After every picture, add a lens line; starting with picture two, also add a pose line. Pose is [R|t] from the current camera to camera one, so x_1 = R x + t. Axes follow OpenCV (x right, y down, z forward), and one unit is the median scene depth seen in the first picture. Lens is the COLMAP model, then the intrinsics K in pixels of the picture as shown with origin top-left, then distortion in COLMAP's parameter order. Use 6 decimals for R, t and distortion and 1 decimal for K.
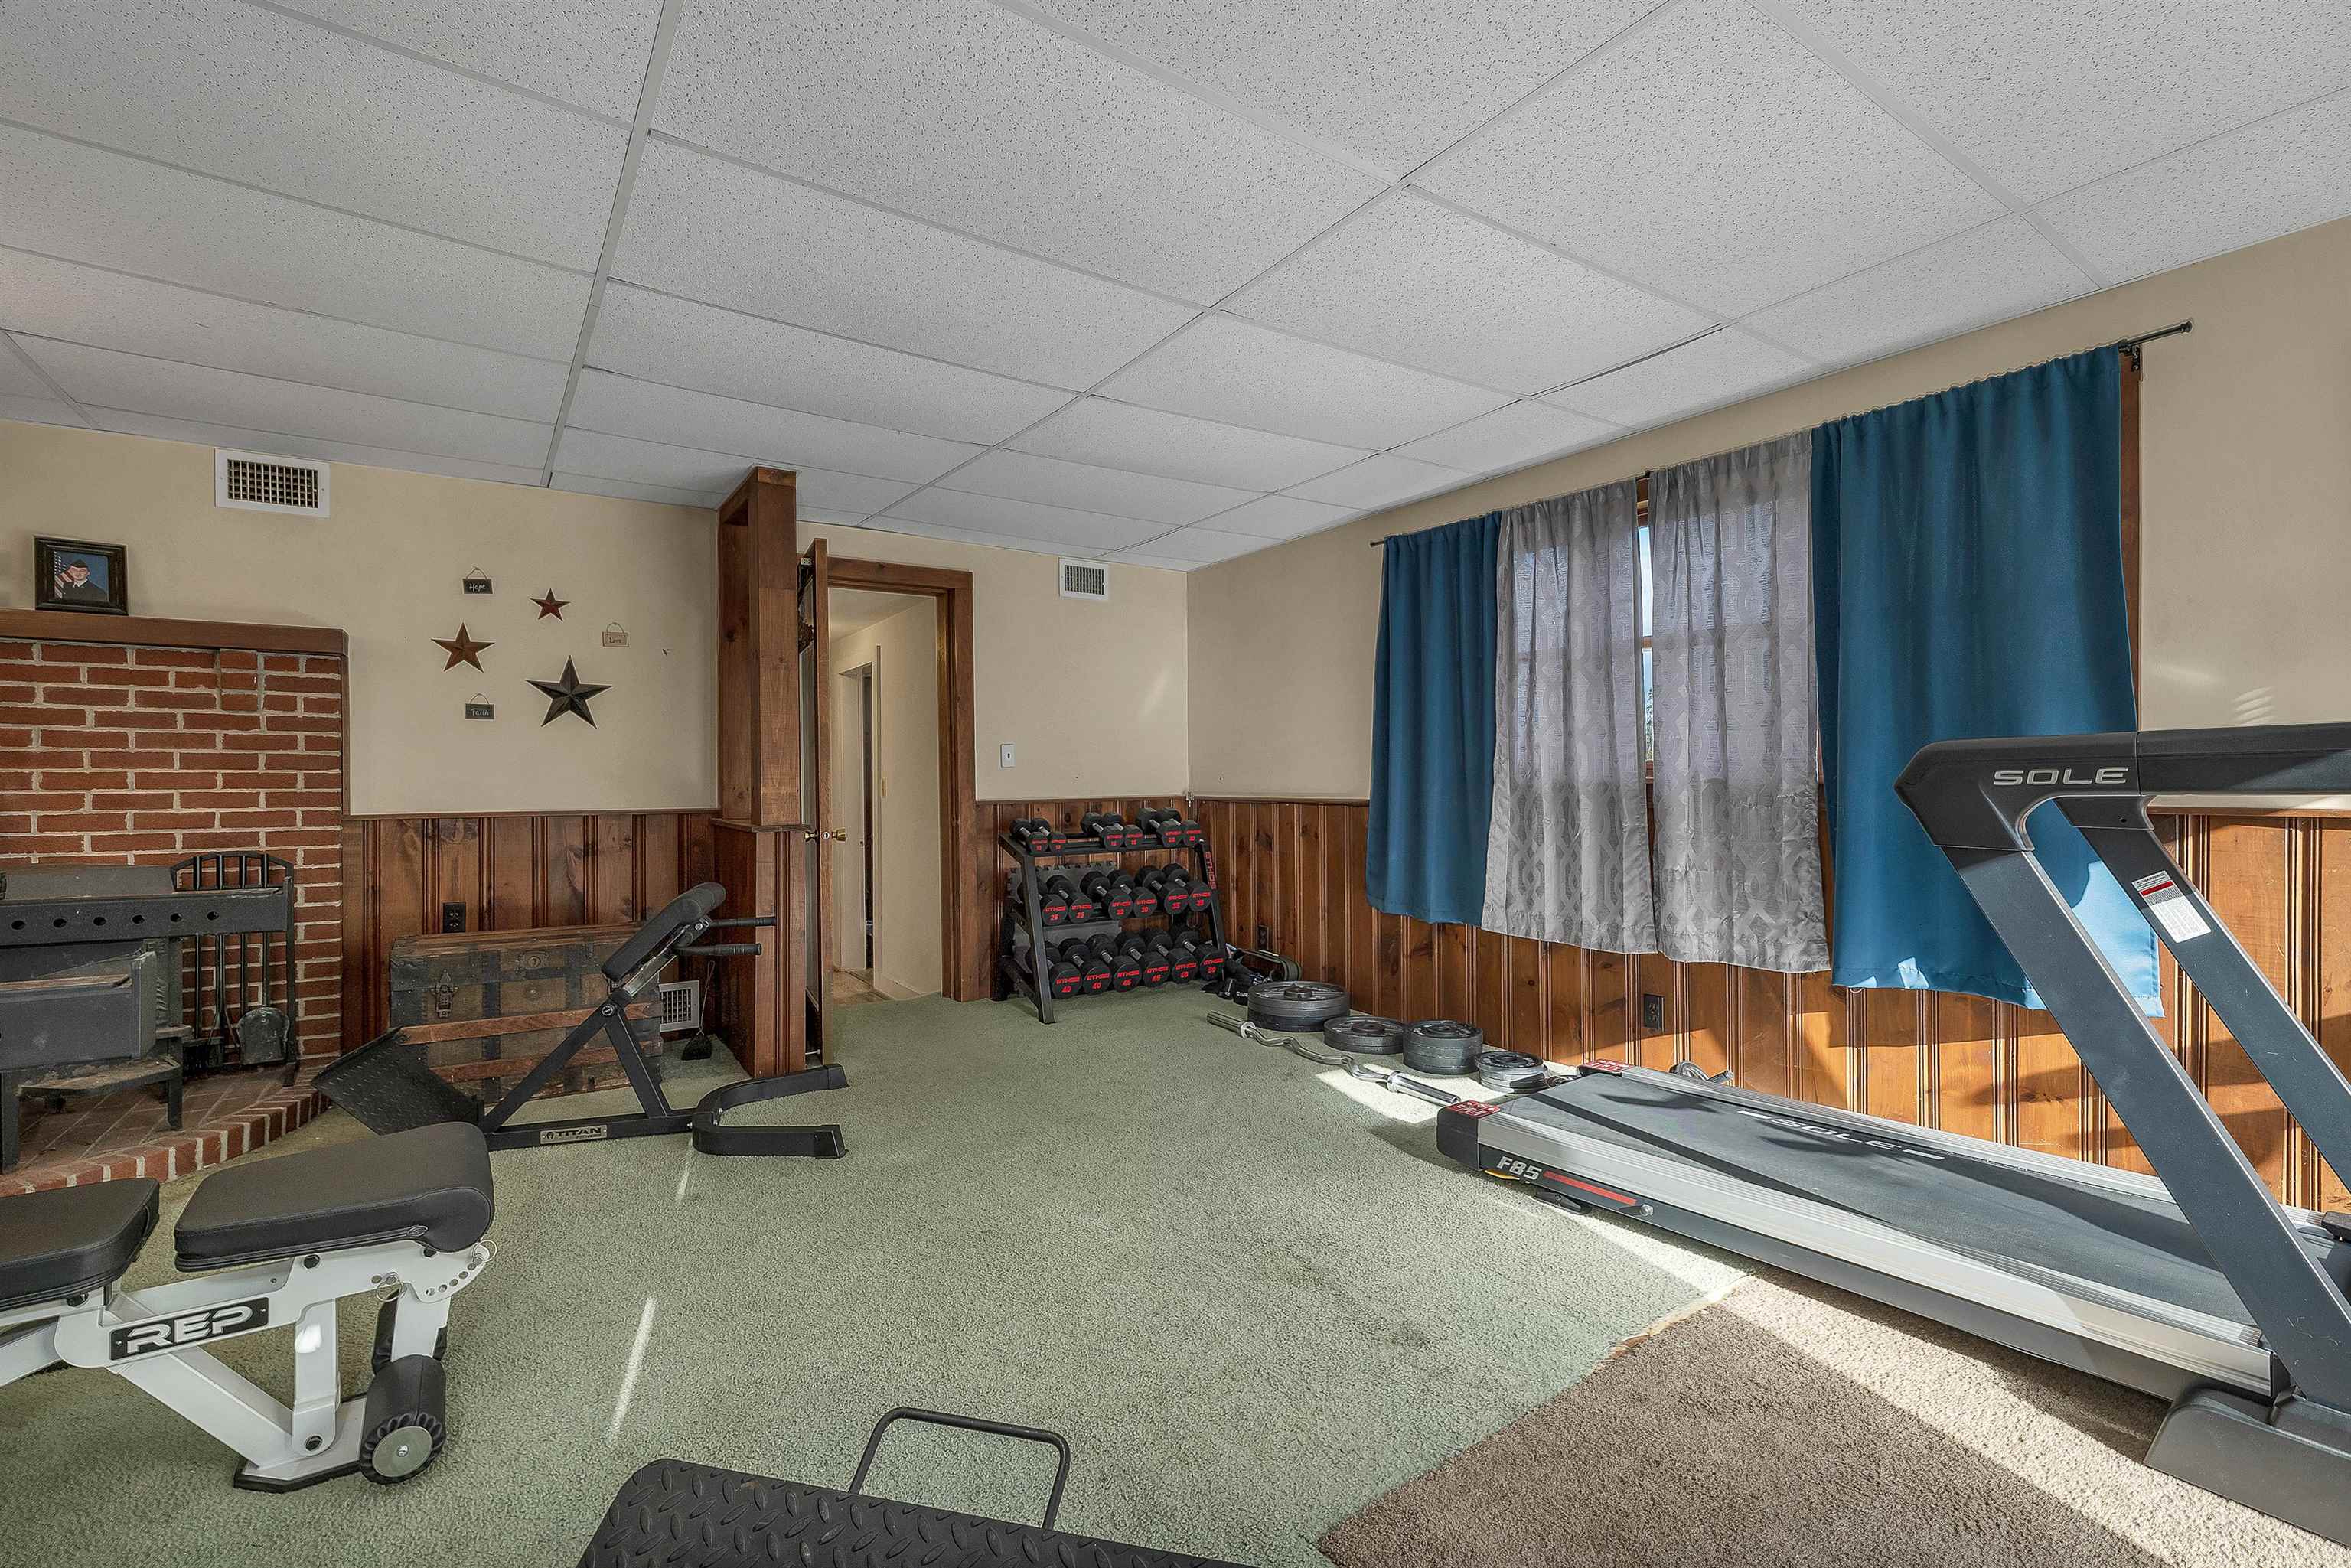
lens RADIAL K [[991.3, 0, 1166.4], [0, 991.3, 772.3], [0, 0, 1]] dist [0.001562, 0.000202]
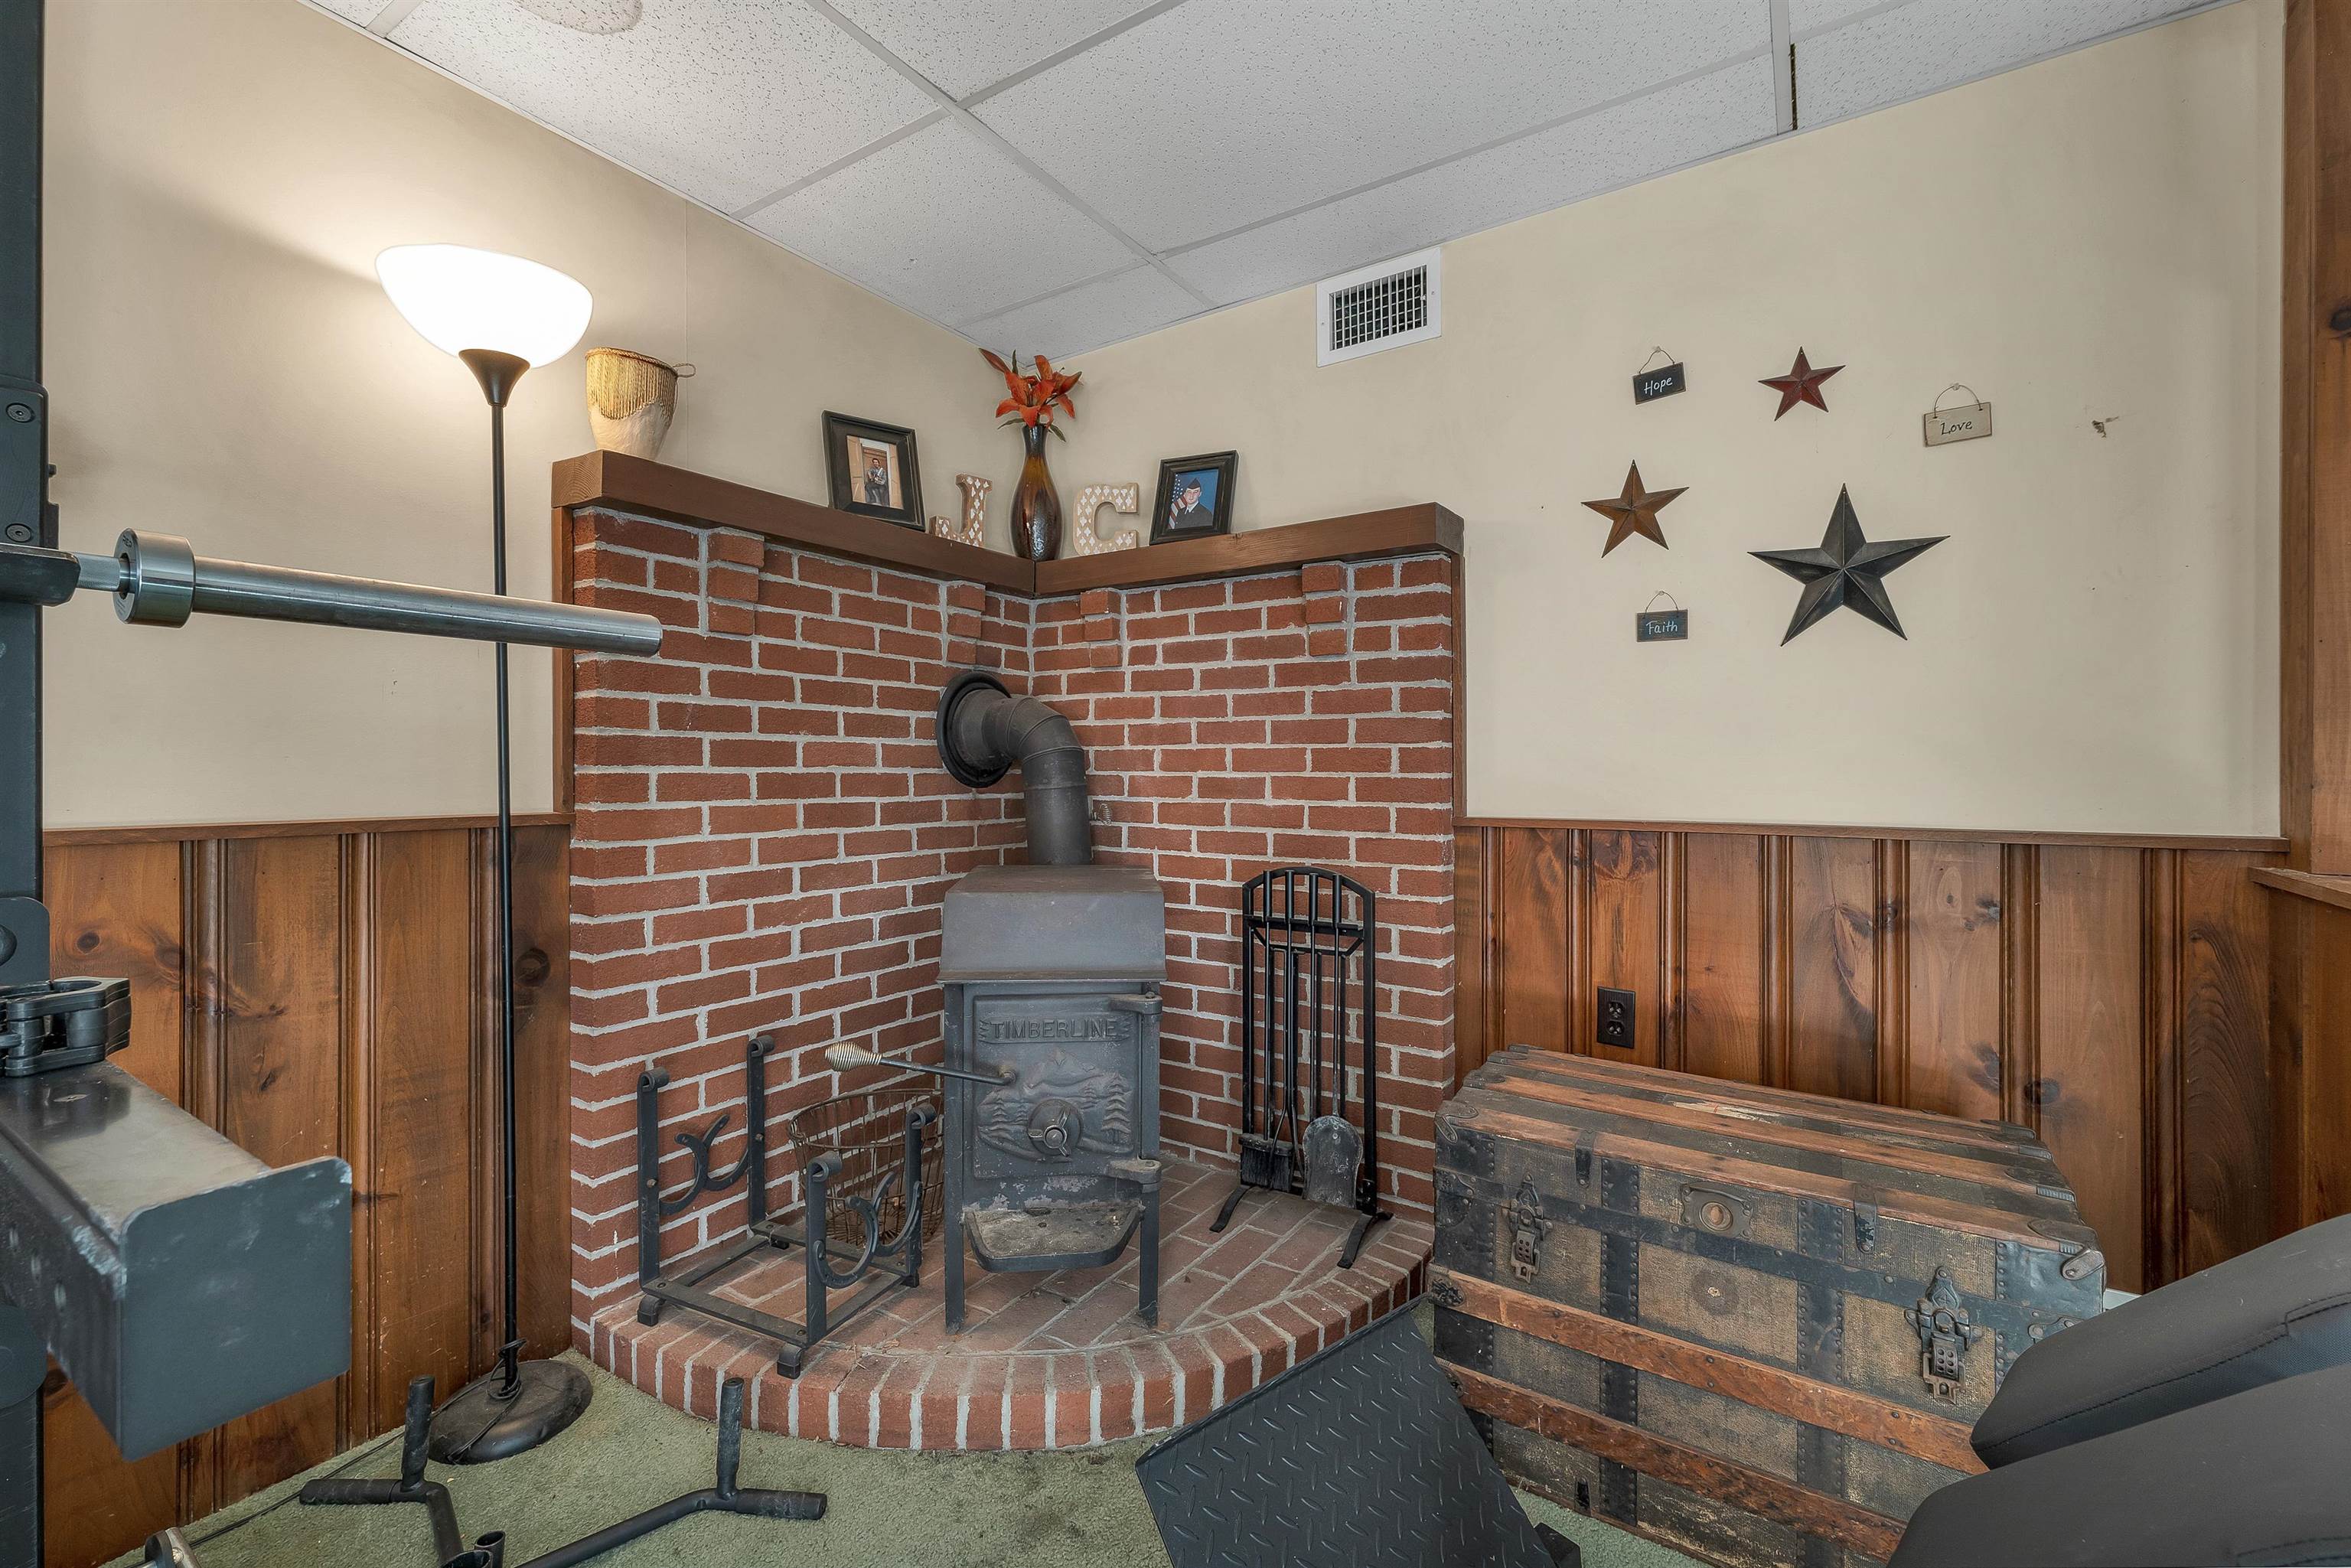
lens RADIAL K [[991.3, 0, 1166.4], [0, 991.3, 772.3], [0, 0, 1]] dist [0.001562, 0.000202]
pose [[0.373435, 0.009533, -0.927607, -0.331348], [0.005793, 0.999904, 0.012608, 0.007237], [0.927638, -0.010082, 0.373344, 0.608140]]
